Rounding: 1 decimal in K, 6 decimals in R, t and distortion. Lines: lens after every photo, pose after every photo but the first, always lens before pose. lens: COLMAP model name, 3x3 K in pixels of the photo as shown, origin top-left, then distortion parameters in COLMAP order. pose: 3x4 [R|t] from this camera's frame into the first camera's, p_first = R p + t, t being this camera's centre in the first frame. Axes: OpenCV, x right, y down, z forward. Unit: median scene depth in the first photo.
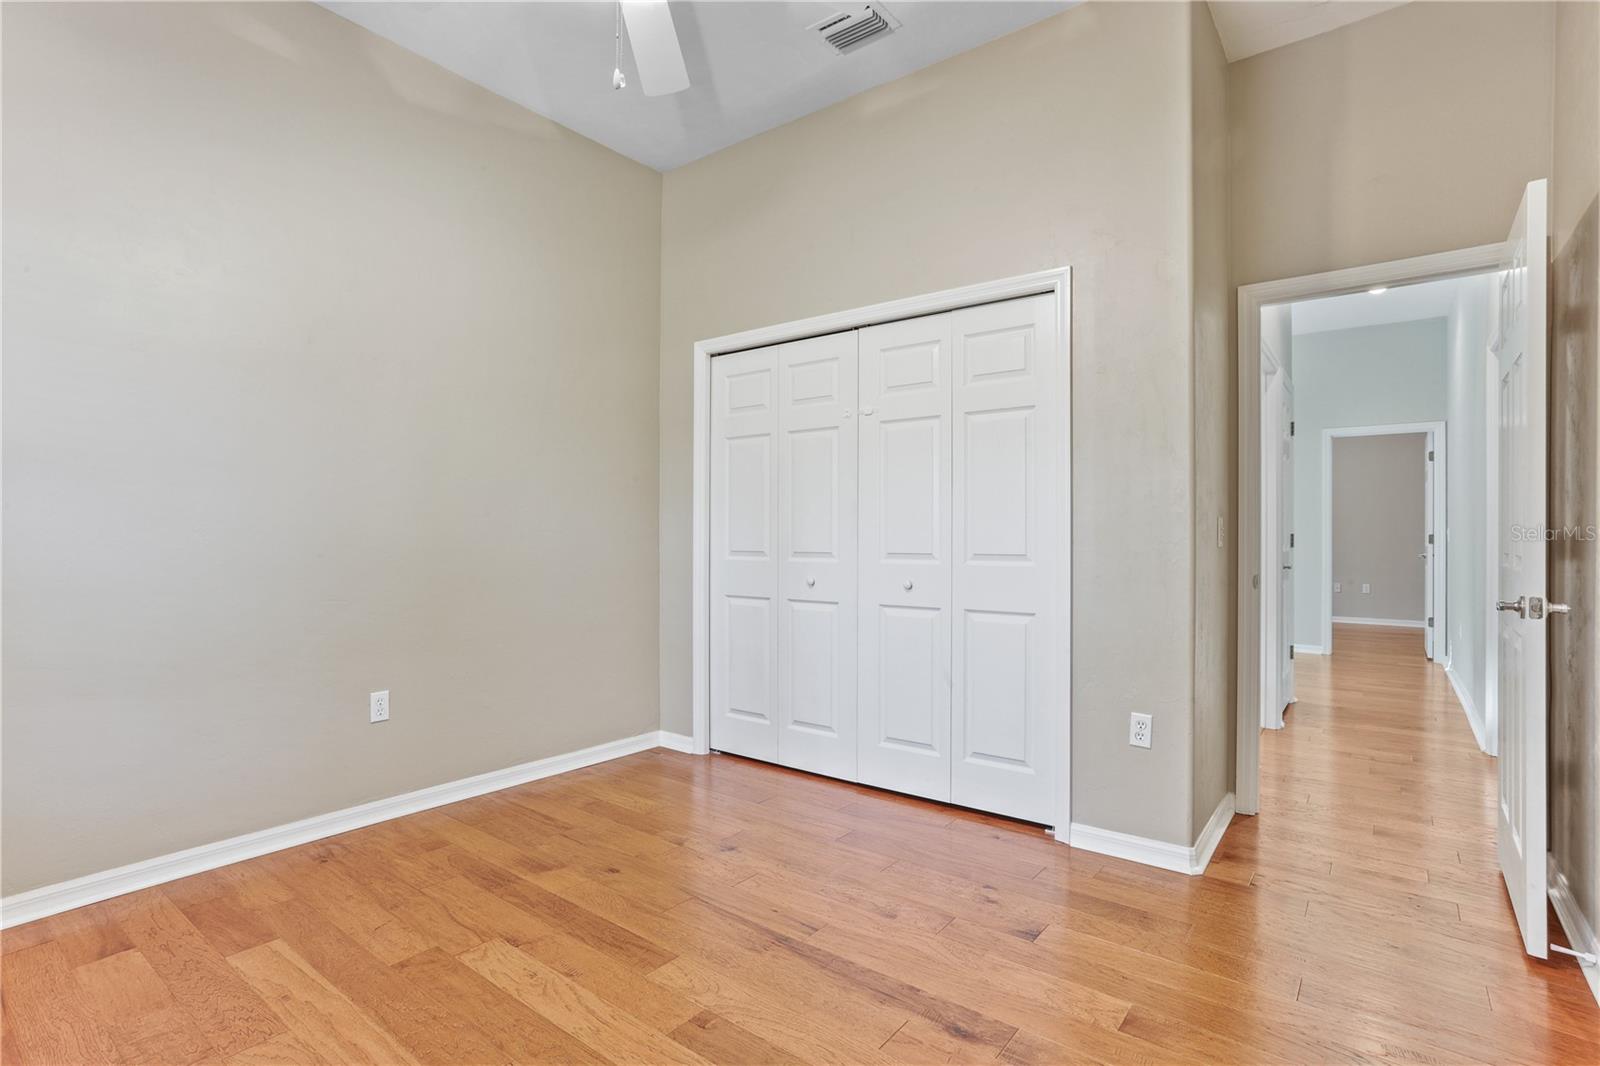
lens RADIAL K [[794.2, 0, 796.3], [0, 794.2, 530.3], [0, 0, 1]] dist [-0.043960, 0.023431]
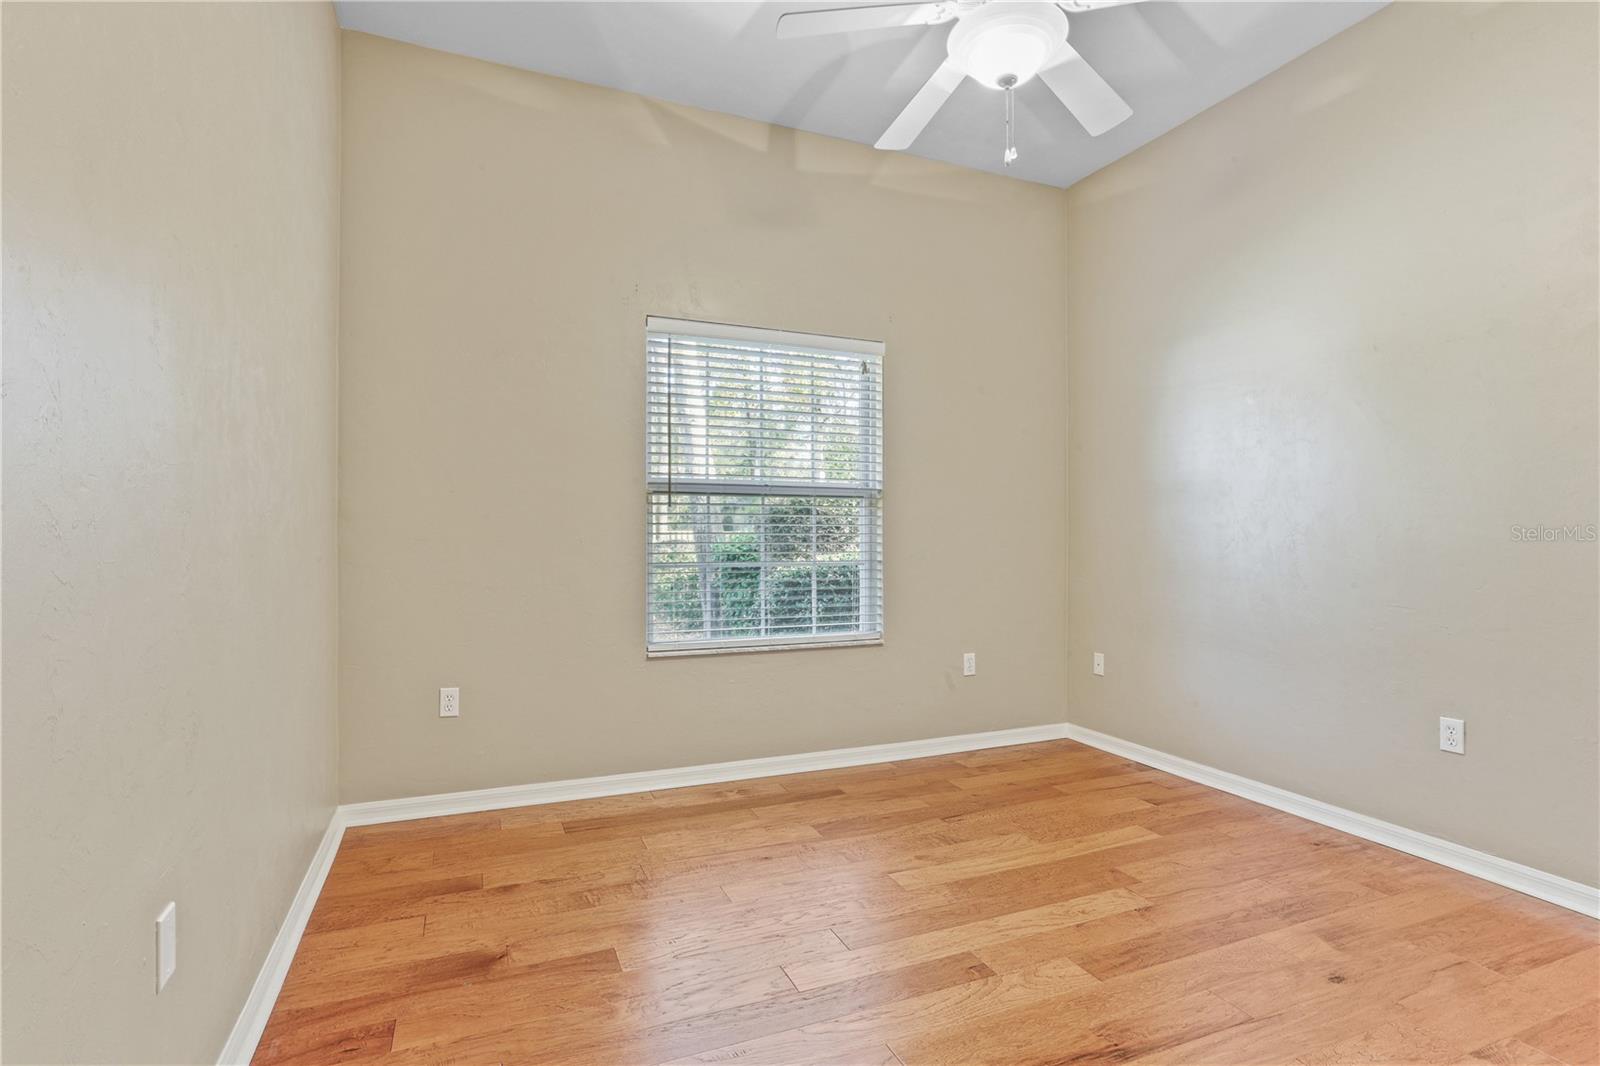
lens RADIAL K [[794.2, 0, 791.1], [0, 794.2, 527.7], [0, 0, 1]] dist [-0.043960, 0.023431]
pose [[-0.489412, -0.011755, -0.871973, 0.710912], [-0.008115, 0.999927, -0.008925, 0.008536], [0.872015, 0.002708, -0.489472, 0.941422]]
